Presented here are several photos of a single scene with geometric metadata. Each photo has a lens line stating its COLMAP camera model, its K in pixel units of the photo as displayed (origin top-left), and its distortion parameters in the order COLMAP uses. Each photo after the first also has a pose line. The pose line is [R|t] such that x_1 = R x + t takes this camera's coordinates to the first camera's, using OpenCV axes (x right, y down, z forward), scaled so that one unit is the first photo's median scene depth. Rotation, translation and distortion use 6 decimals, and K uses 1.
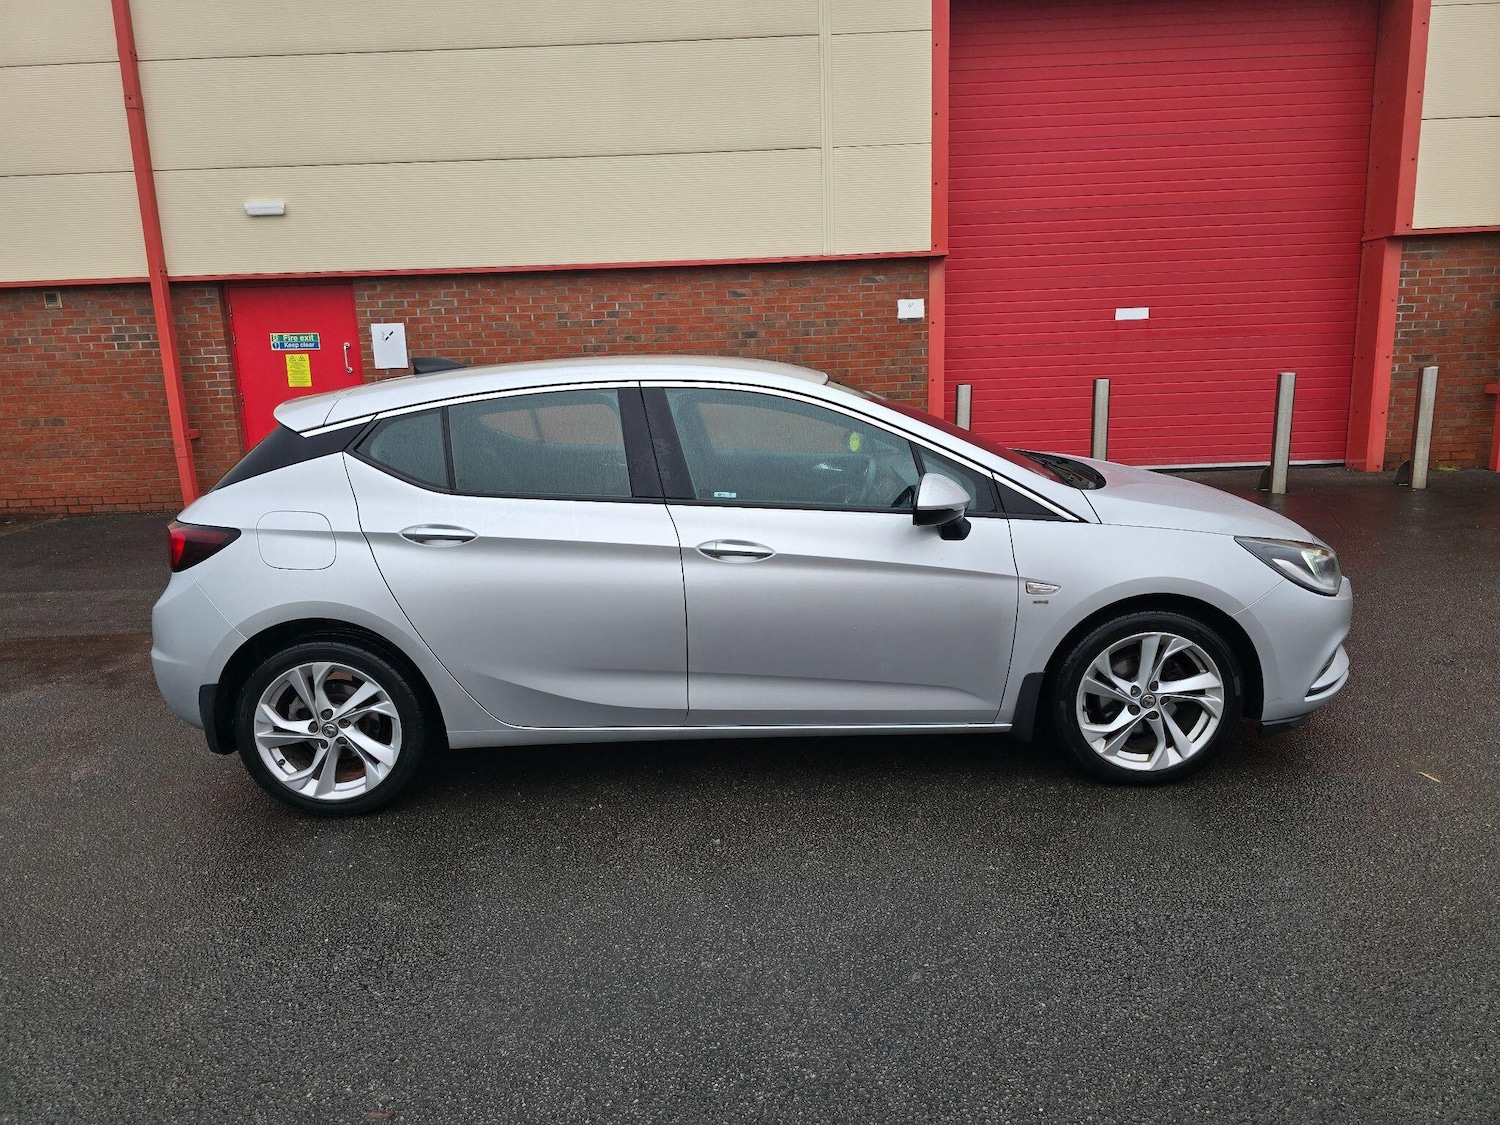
lens RADIAL K [[994.6, 0, 753.8], [0, 994.6, 553.7], [0, 0, 1]] dist [0.063536, -0.053283]
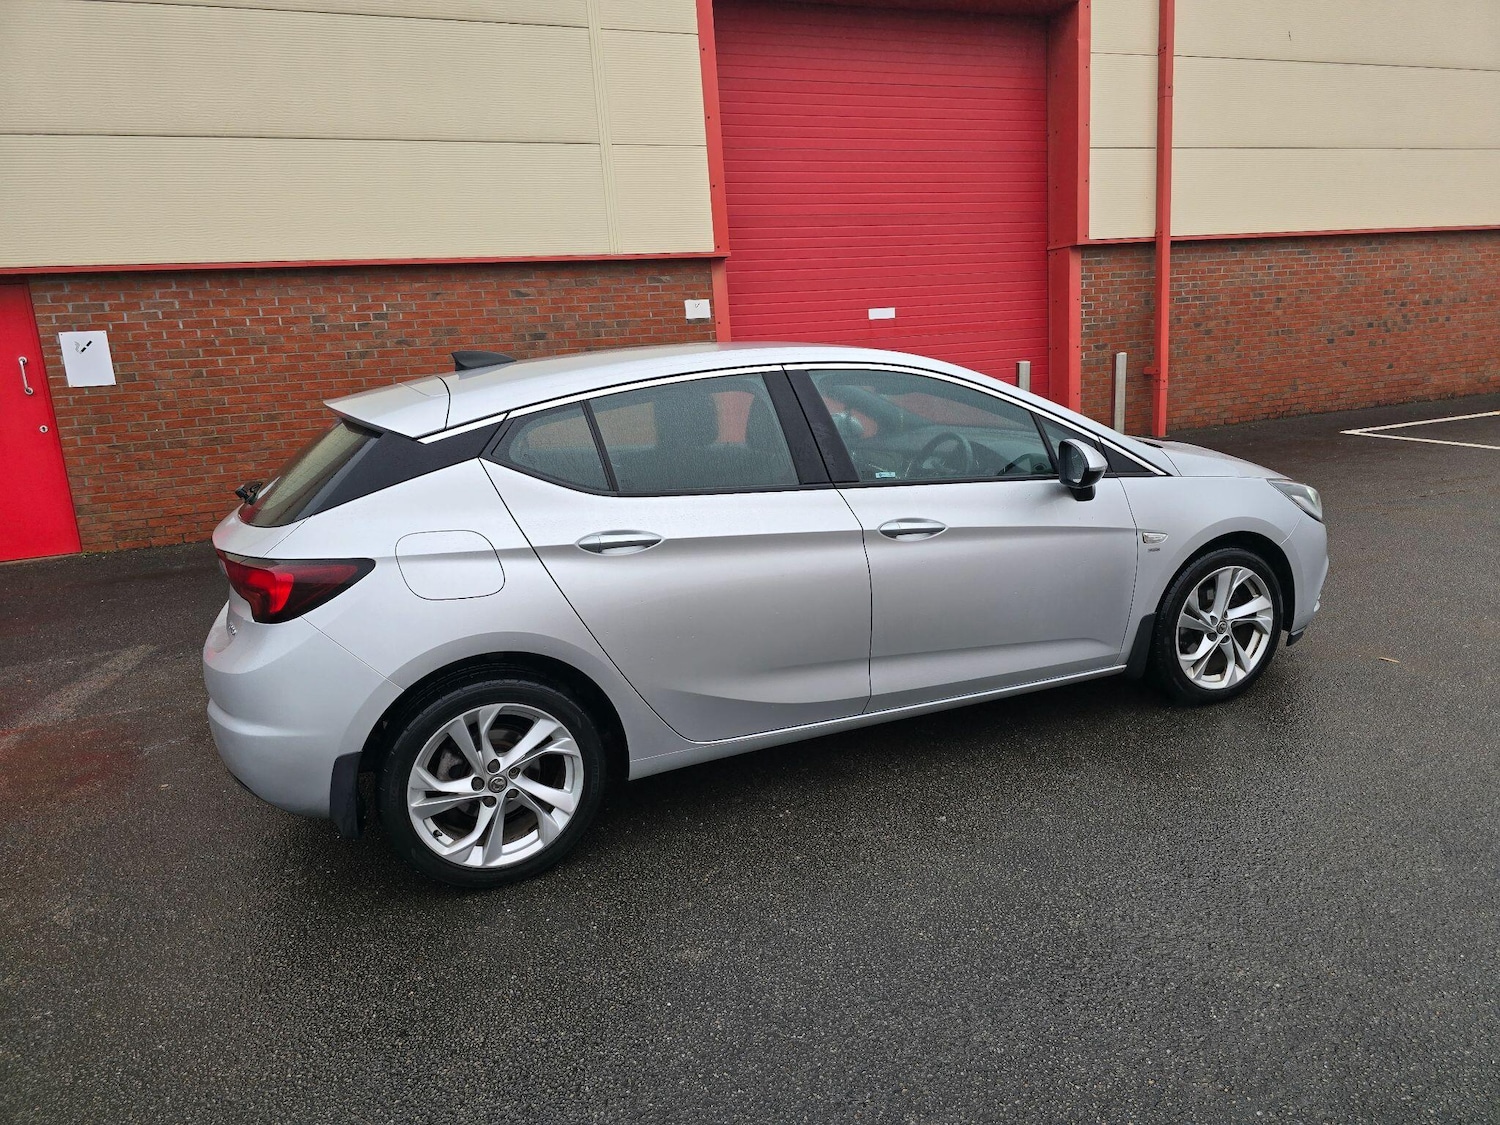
lens RADIAL K [[994.6, 0, 764.4], [0, 994.6, 555.8], [0, 0, 1]] dist [0.063536, -0.053283]
pose [[0.922819, -0.101354, 0.371661, -0.181737], [0.104557, 0.994451, 0.011581, -0.001129], [-0.370772, 0.028172, 0.928296, 0.043513]]
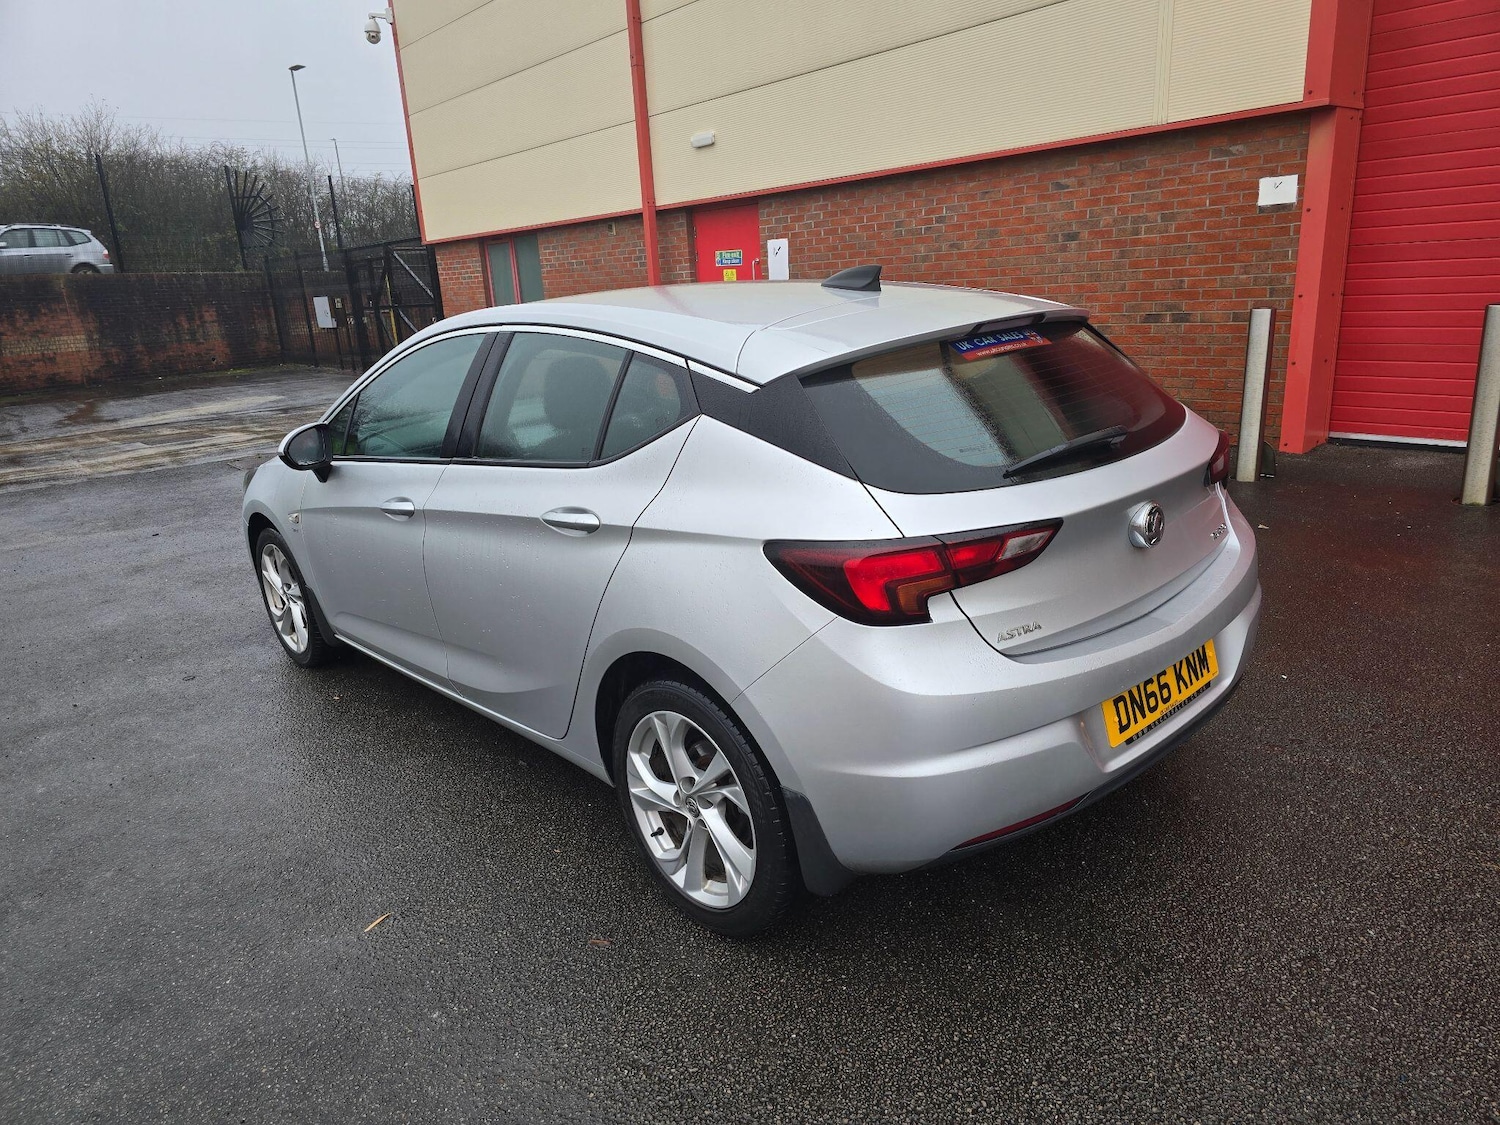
lens RADIAL K [[994.6, 0, 768.9], [0, 994.6, 568.1], [0, 0, 1]] dist [0.063536, -0.053283]
pose [[0.664304, 0.206731, -0.718305, 0.481038], [-0.114181, 0.977780, 0.175811, -0.072631], [0.738690, -0.034775, 0.673148, 0.260880]]
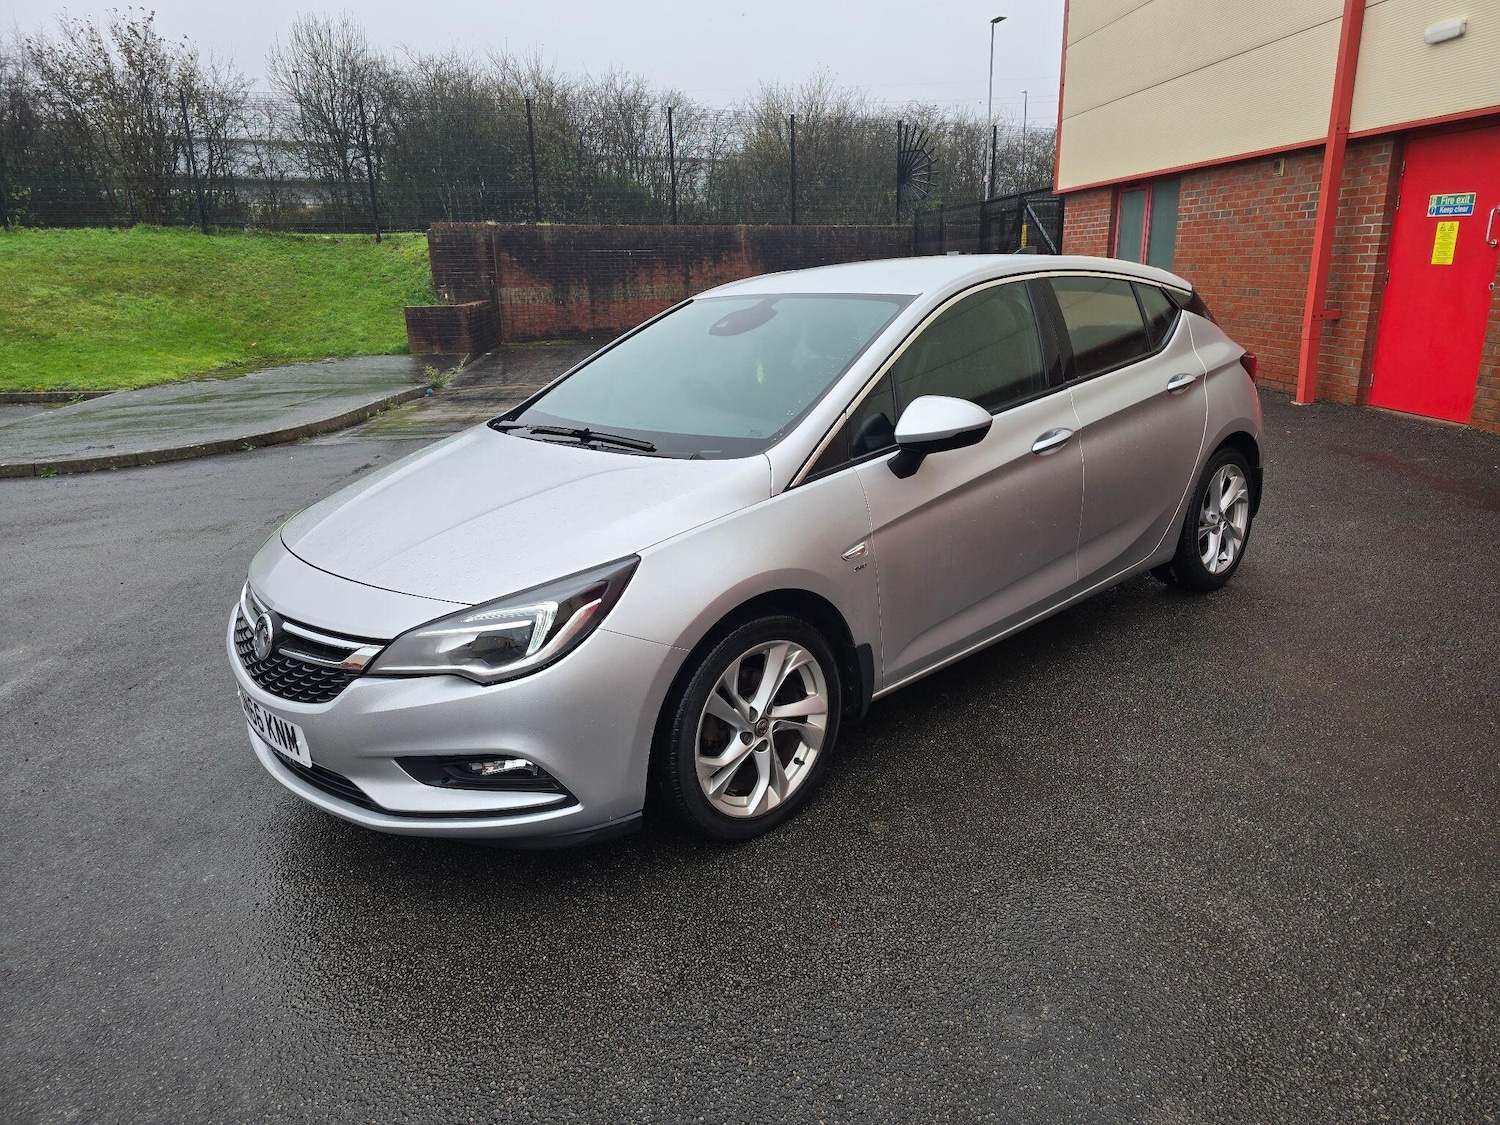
lens RADIAL K [[994.6, 0, 764.9], [0, 994.6, 566.2], [0, 0, 1]] dist [0.063536, -0.053283]
pose [[0.105681, 0.319756, -0.941588, 0.328553], [-0.167484, 0.939087, 0.300108, -0.096760], [0.980194, 0.125986, 0.152798, 0.403994]]
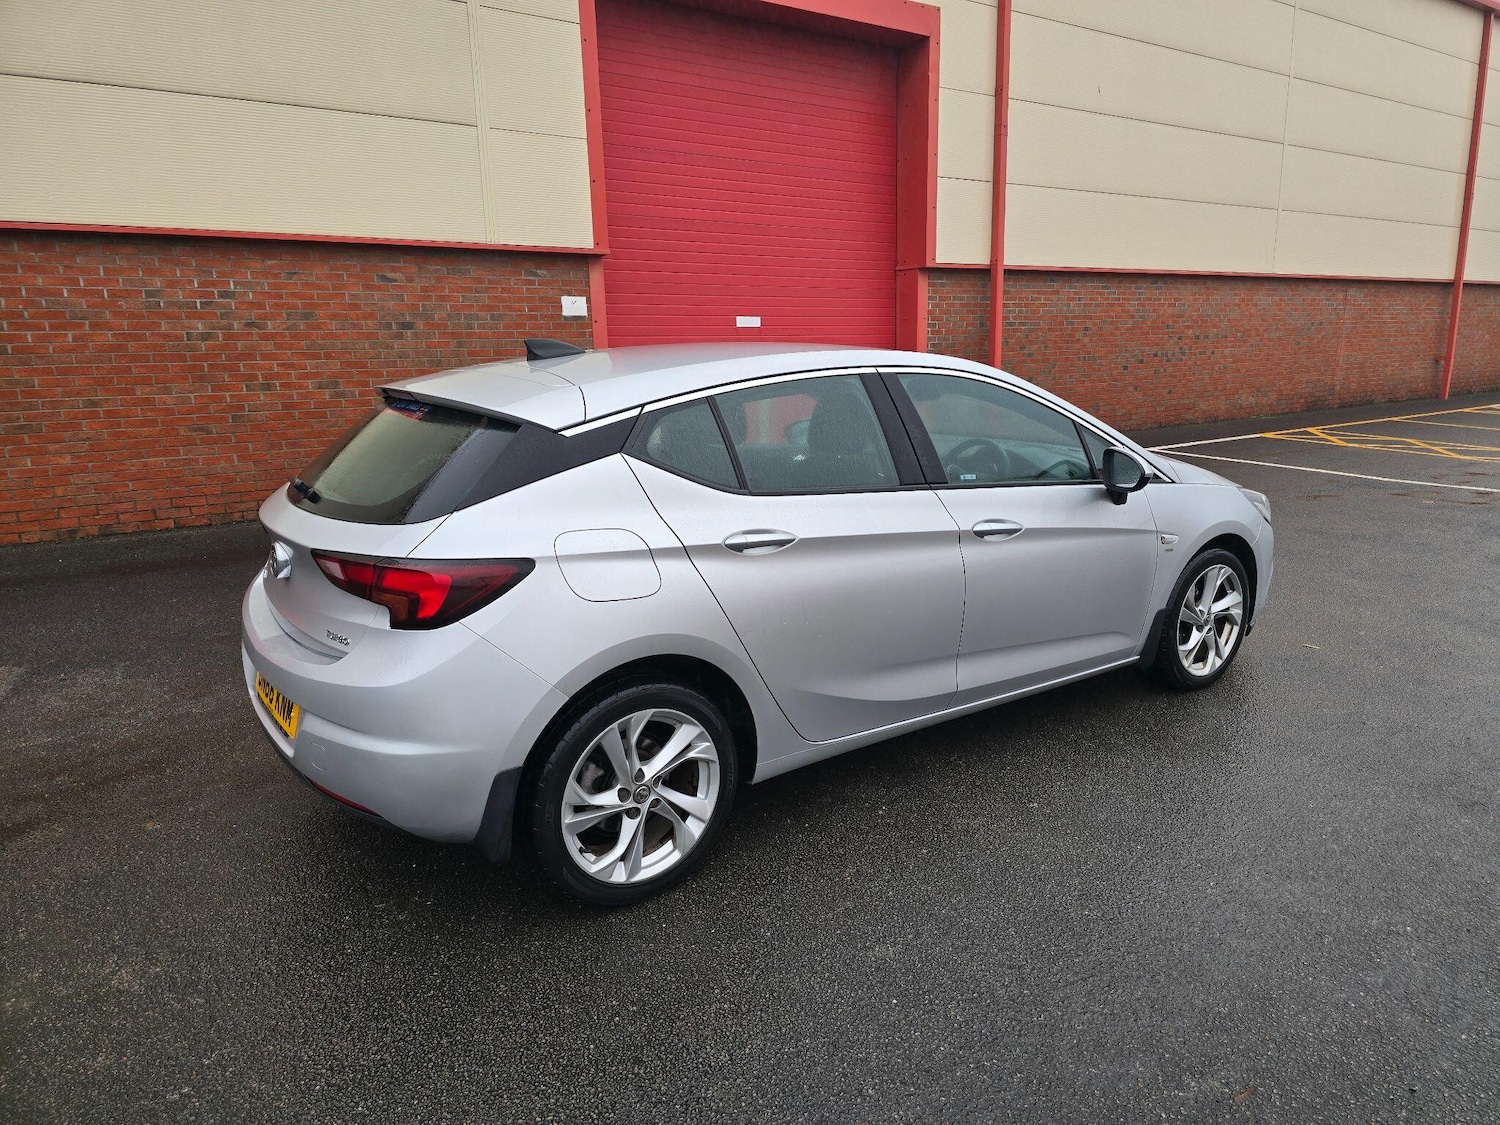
lens RADIAL K [[994.6, 0, 769.5], [0, 994.6, 558.6], [0, 0, 1]] dist [0.063536, -0.053283]
pose [[0.810375, -0.102834, 0.576817, -0.279627], [0.103488, 0.994121, 0.031839, -0.010432], [-0.576700, 0.033892, 0.816253, 0.097289]]
